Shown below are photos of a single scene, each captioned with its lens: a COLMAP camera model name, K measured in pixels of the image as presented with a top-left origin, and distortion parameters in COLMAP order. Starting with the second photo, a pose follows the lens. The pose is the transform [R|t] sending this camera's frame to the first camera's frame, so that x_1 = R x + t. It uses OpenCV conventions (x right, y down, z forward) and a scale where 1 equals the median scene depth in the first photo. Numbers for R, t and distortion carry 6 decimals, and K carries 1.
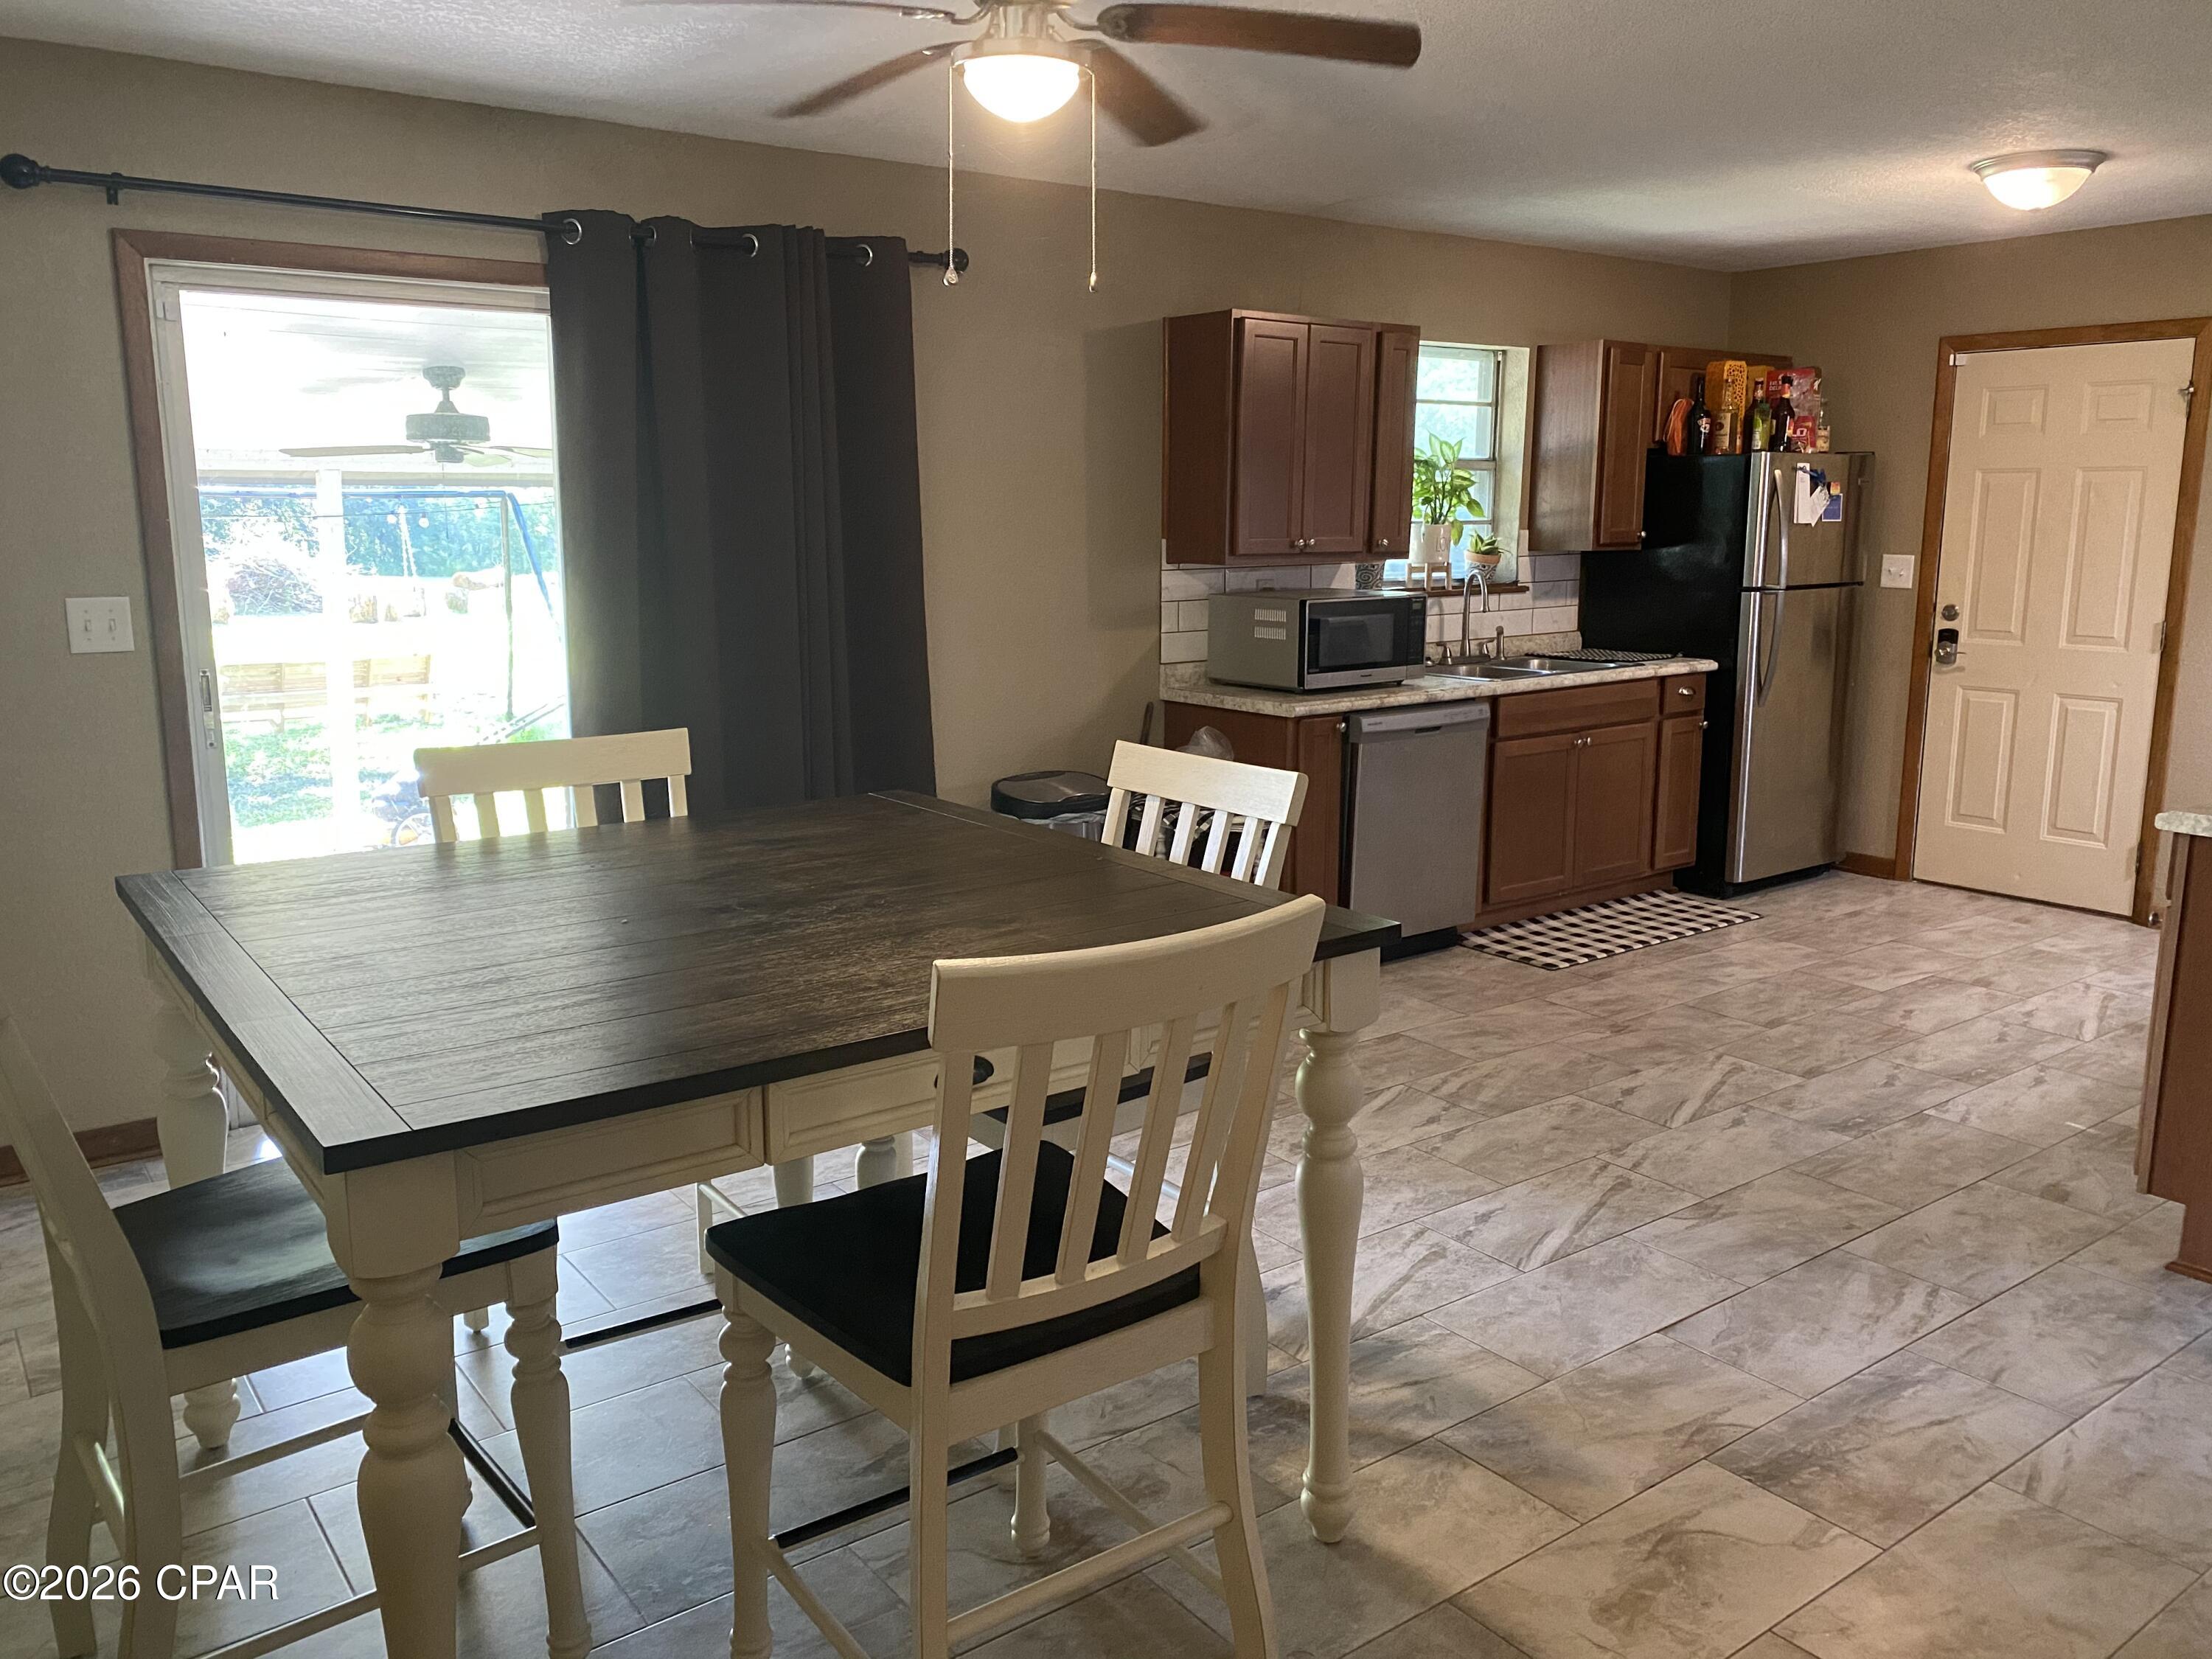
lens RADIAL K [[1693.3, 0, 1103.2], [0, 1693.3, 825.3], [0, 0, 1]] dist [0.023009, -0.017349]
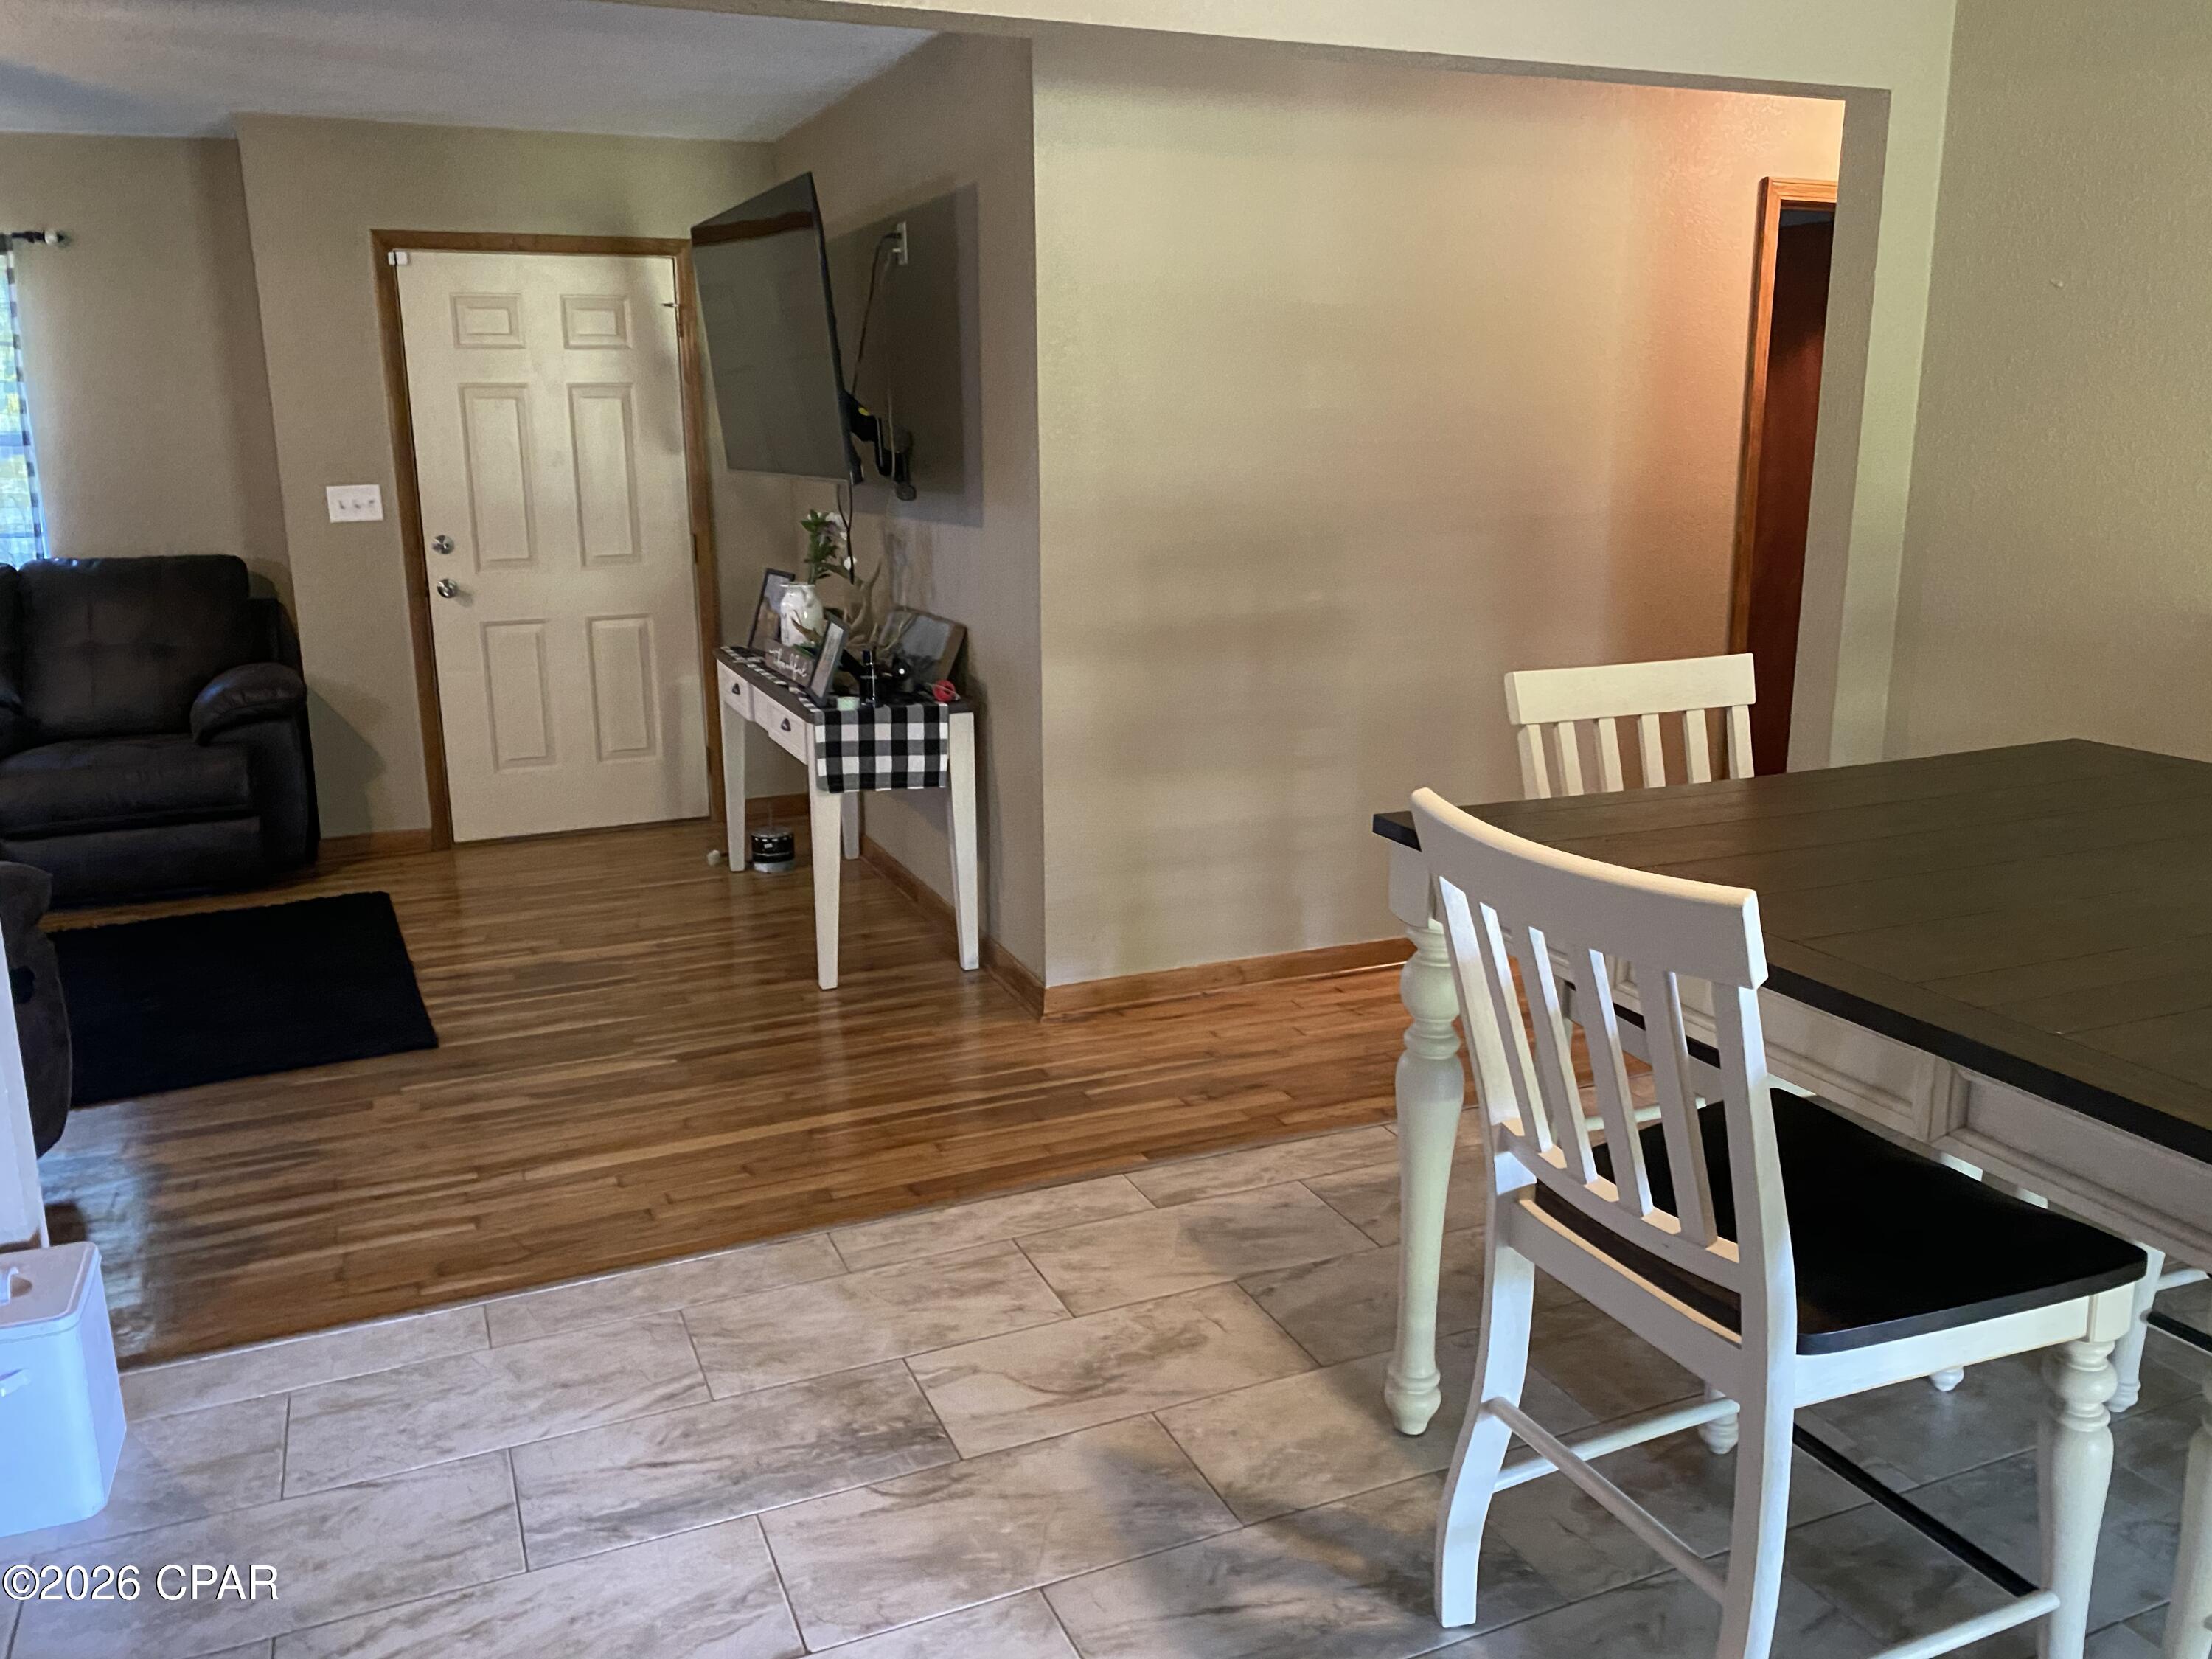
lens RADIAL K [[1693.3, 0, 1104.6], [0, 1693.3, 828.0], [0, 0, 1]] dist [0.023009, -0.017349]
pose [[-0.972146, -0.048720, 0.229256, 0.087911], [0.050933, 0.910863, 0.409553, -0.304369], [-0.228774, 0.409822, -0.883011, 1.649430]]
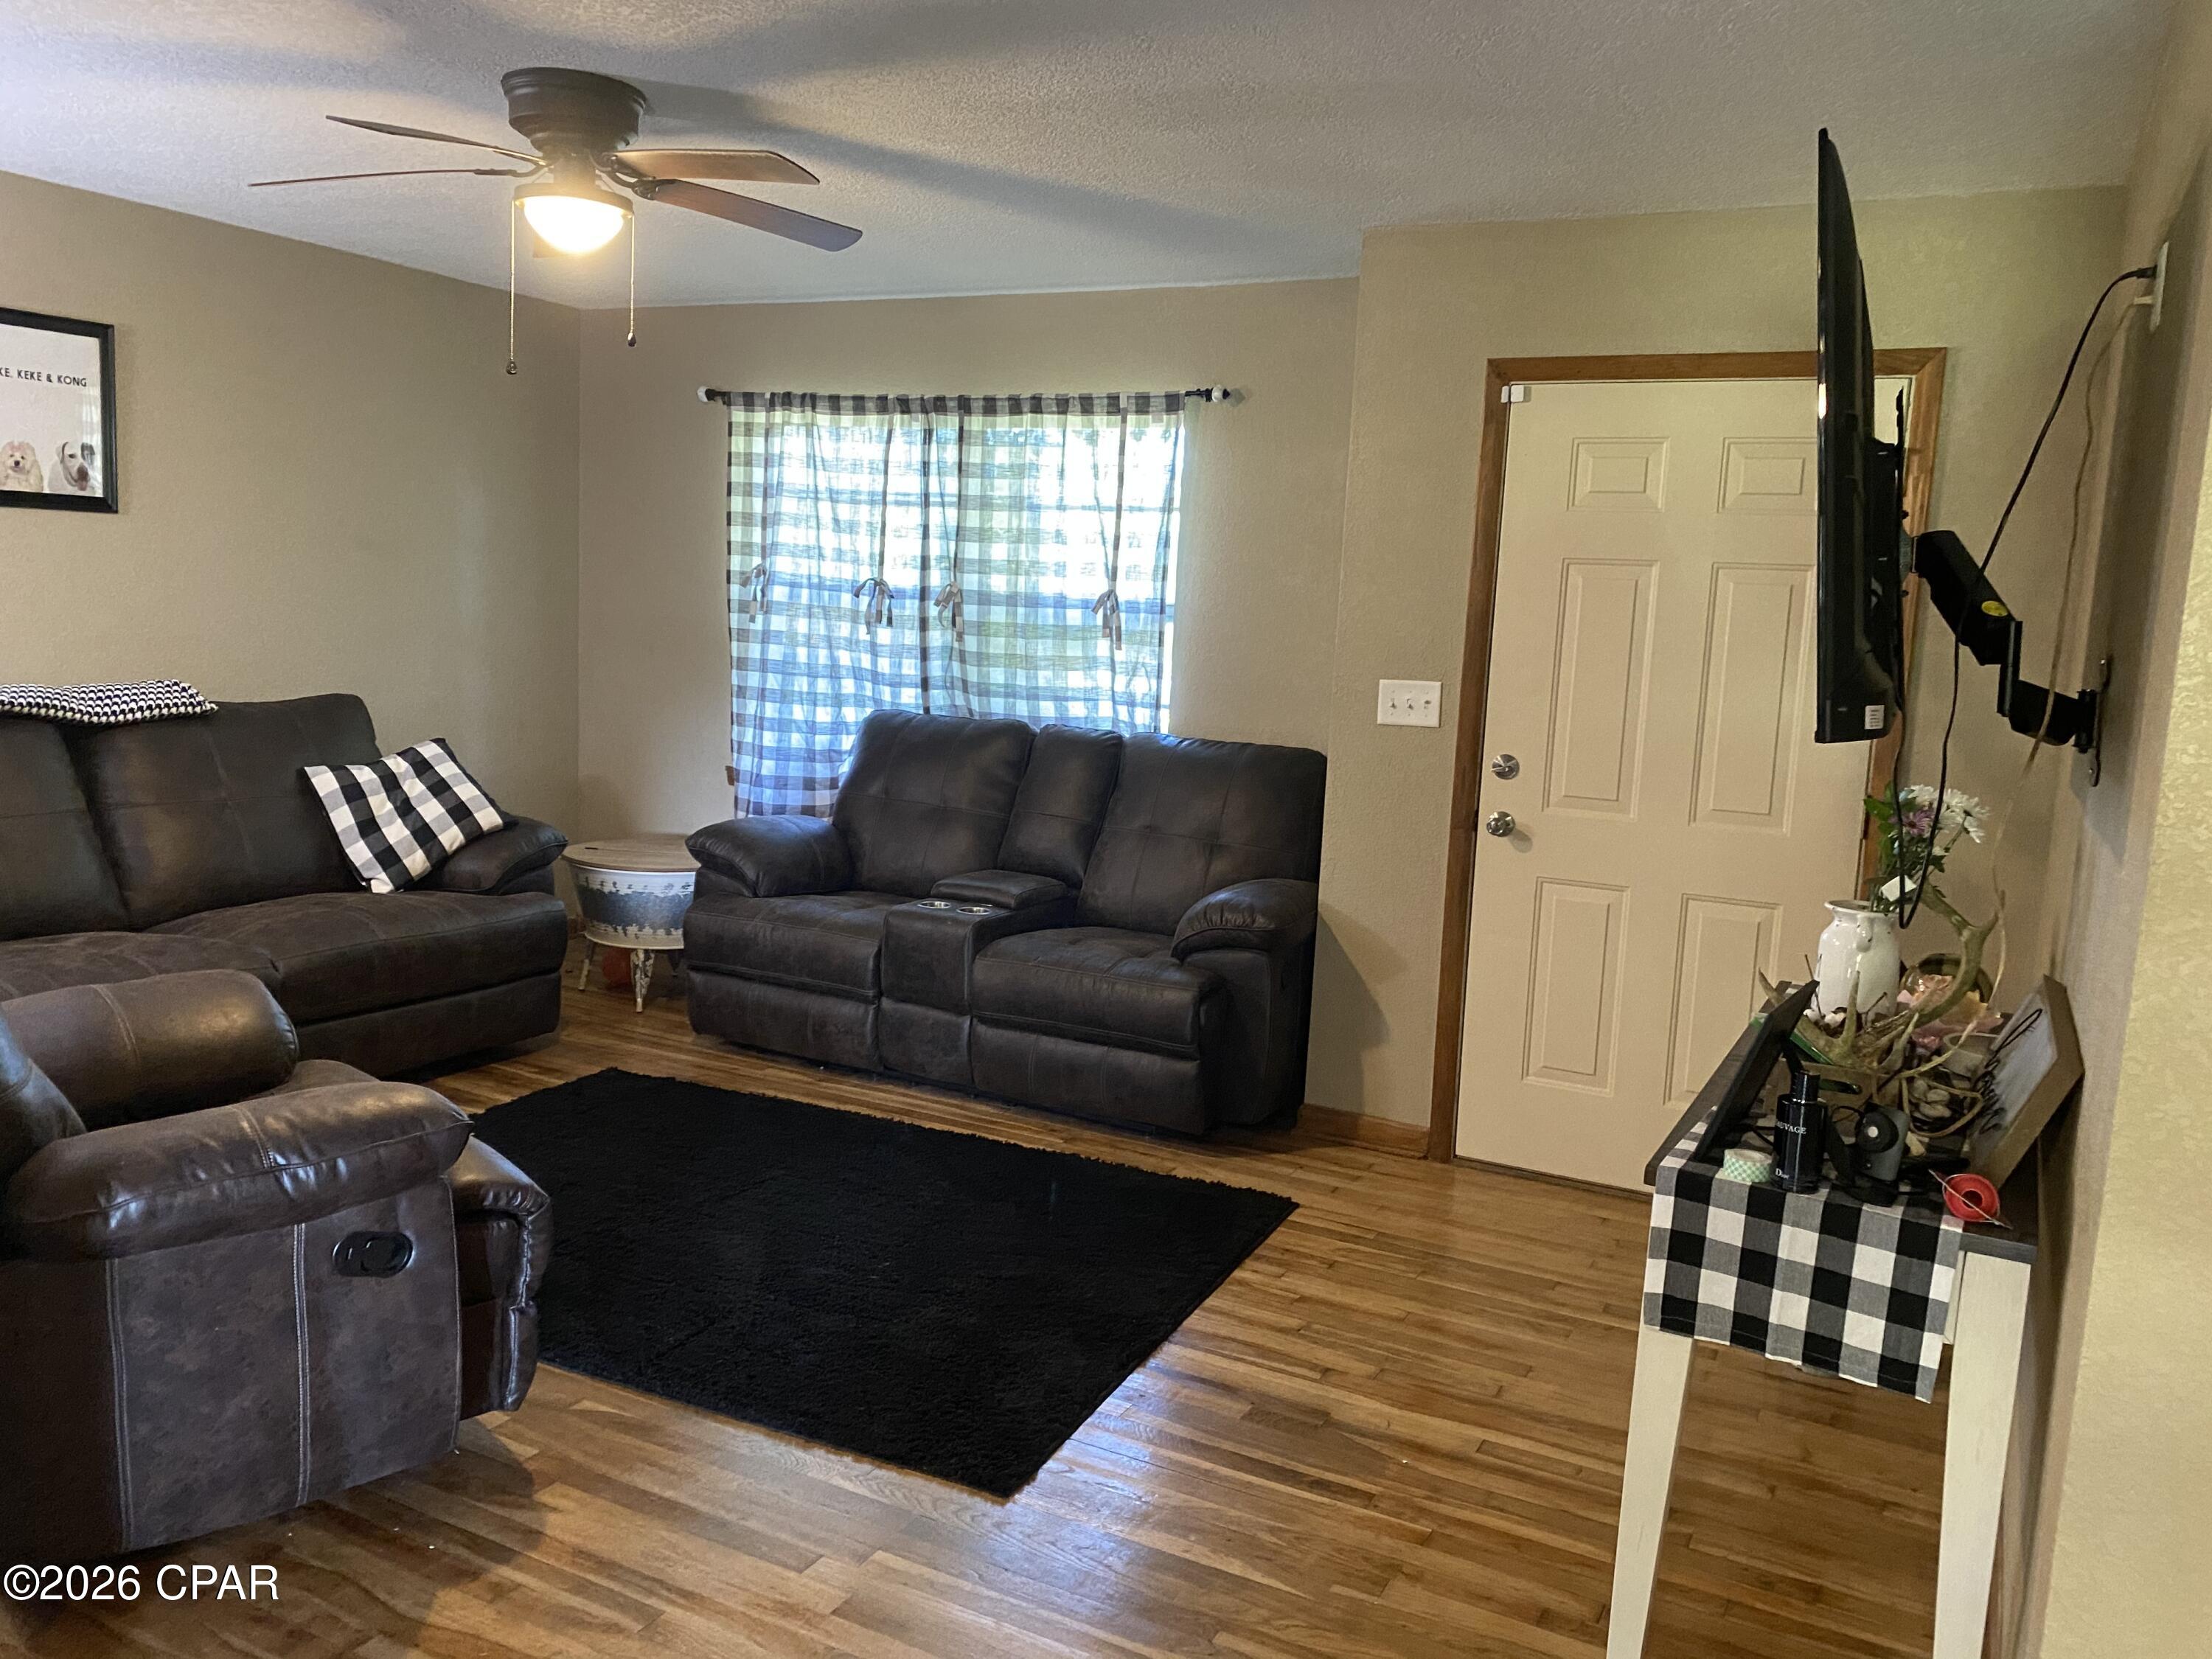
lens RADIAL K [[1693.3, 0, 1105.3], [0, 1693.3, 823.9], [0, 0, 1]] dist [0.023009, -0.017349]
pose [[-0.430535, -0.140893, 0.891509, 0.099593], [0.123249, 0.969311, 0.212709, -0.262921], [-0.894119, 0.201457, -0.399957, 1.446793]]
